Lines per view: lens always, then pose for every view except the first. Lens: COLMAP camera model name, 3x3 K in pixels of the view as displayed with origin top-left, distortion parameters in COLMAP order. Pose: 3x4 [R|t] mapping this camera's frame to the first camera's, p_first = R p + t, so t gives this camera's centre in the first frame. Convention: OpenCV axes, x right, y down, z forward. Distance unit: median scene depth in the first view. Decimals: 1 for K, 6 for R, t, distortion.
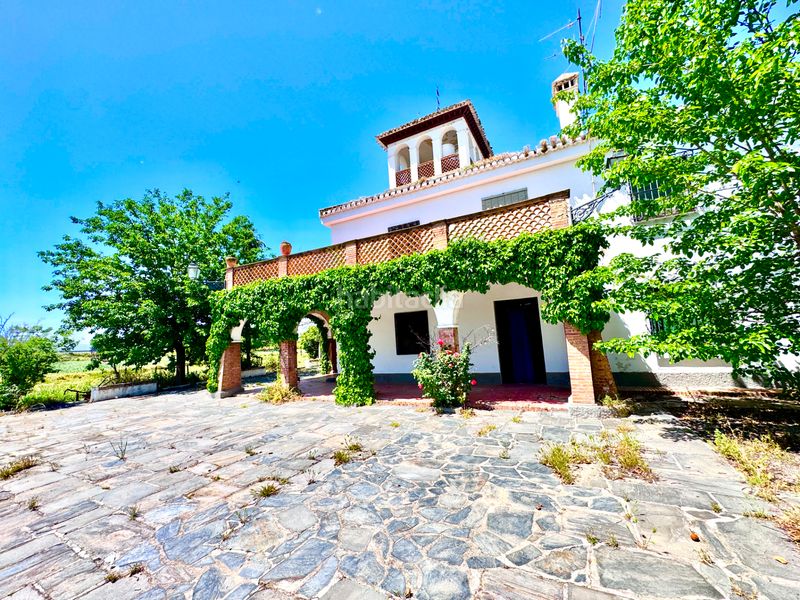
lens RADIAL K [[319.4, 0, 400.0], [0, 319.4, 300.0], [0, 0, 1]] dist [-0.003739, 0.000585]
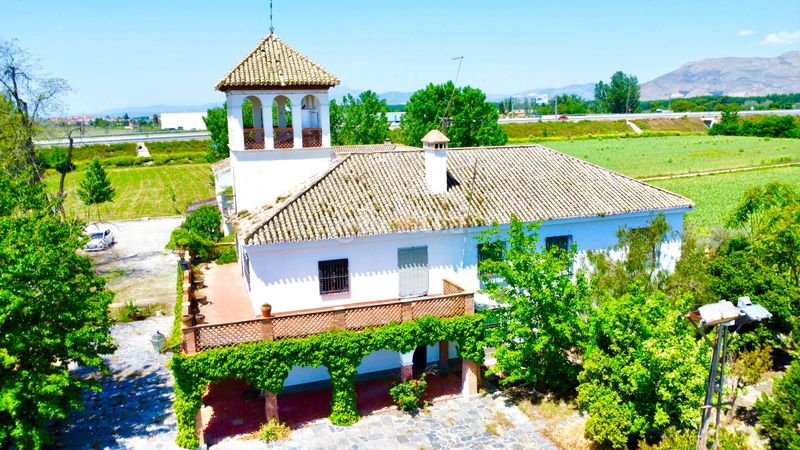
lens RADIAL K [[585.0, 0, 400.0], [0, 585.0, 225.0], [0, 0, 1]] dist [-0.026127, -0.007038]
pose [[0.680245, -0.097271, 0.726502, -1.810849], [-0.110950, 0.966071, 0.233233, -1.182209], [-0.724539, -0.239261, 0.646372, -0.687394]]
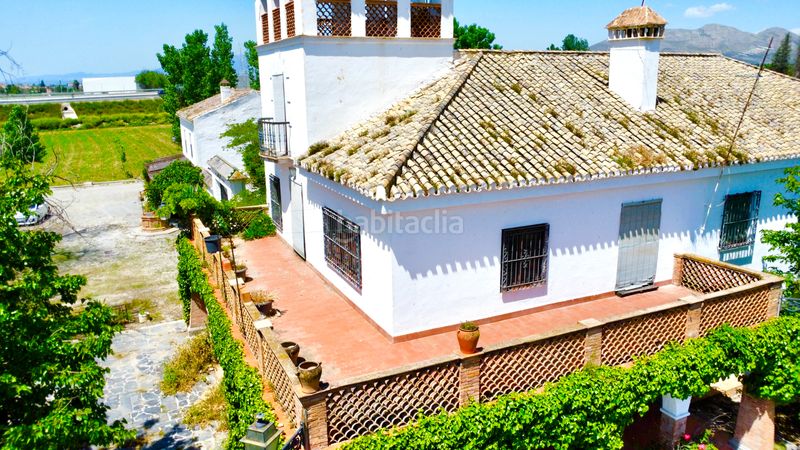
lens RADIAL K [[585.0, 0, 400.0], [0, 585.0, 225.0], [0, 0, 1]] dist [-0.026127, -0.007038]
pose [[0.596344, -0.147514, 0.789058, -1.375690], [-0.120147, 0.955495, 0.269432, -0.693615], [-0.793686, -0.255478, 0.552081, 0.760615]]
